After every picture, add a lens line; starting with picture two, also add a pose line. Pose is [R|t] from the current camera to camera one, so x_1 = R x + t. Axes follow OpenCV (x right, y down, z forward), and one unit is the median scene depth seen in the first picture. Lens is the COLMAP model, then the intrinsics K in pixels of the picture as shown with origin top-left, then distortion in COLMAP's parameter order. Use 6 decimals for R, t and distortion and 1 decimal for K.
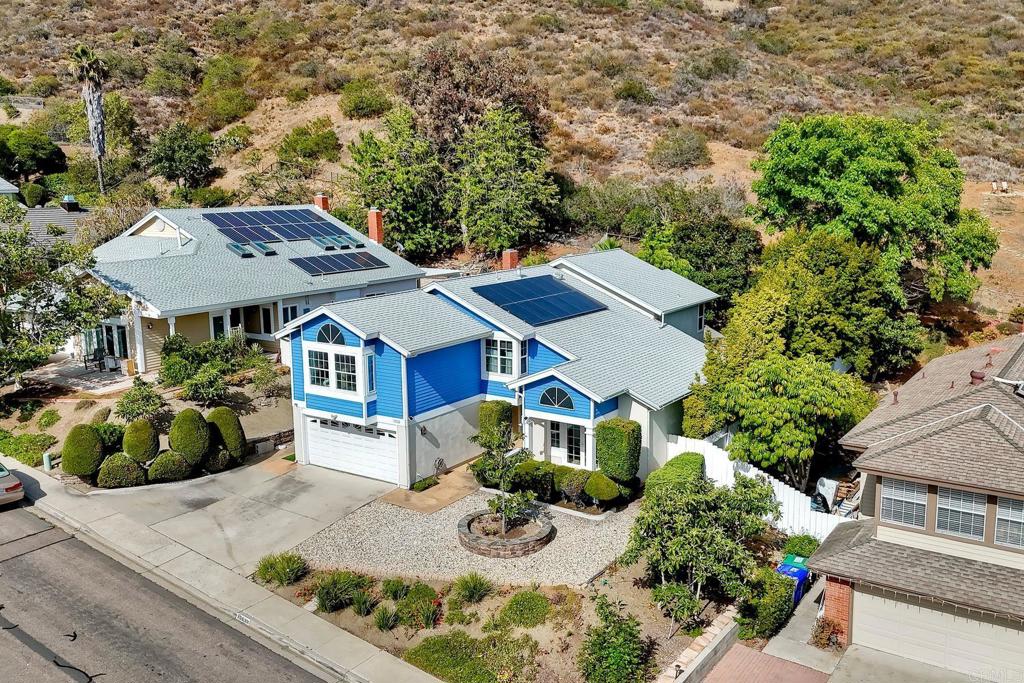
lens RADIAL K [[912.3, 0, 512.0], [0, 912.3, 341.5], [0, 0, 1]] dist [0.106877, -0.158892]
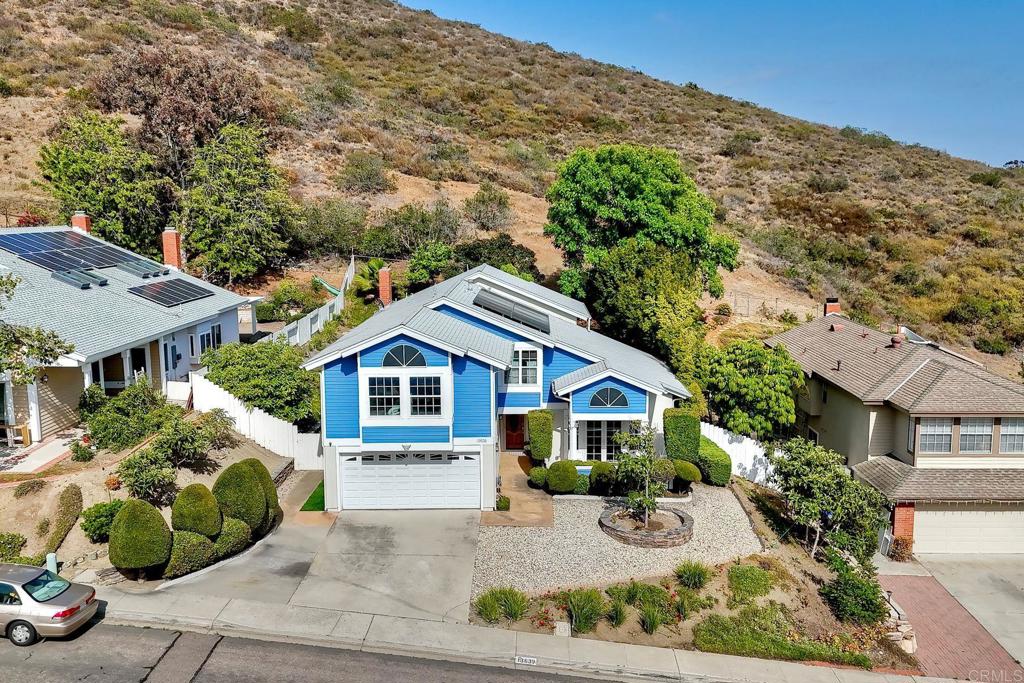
lens RADIAL K [[912.3, 0, 512.0], [0, 912.3, 341.5], [0, 0, 1]] dist [0.106877, -0.158892]
pose [[0.827933, -0.077328, 0.555470, -0.606934], [0.096848, 0.995282, -0.005798, -0.006782], [-0.552401, 0.058596, 0.831516, 0.180935]]
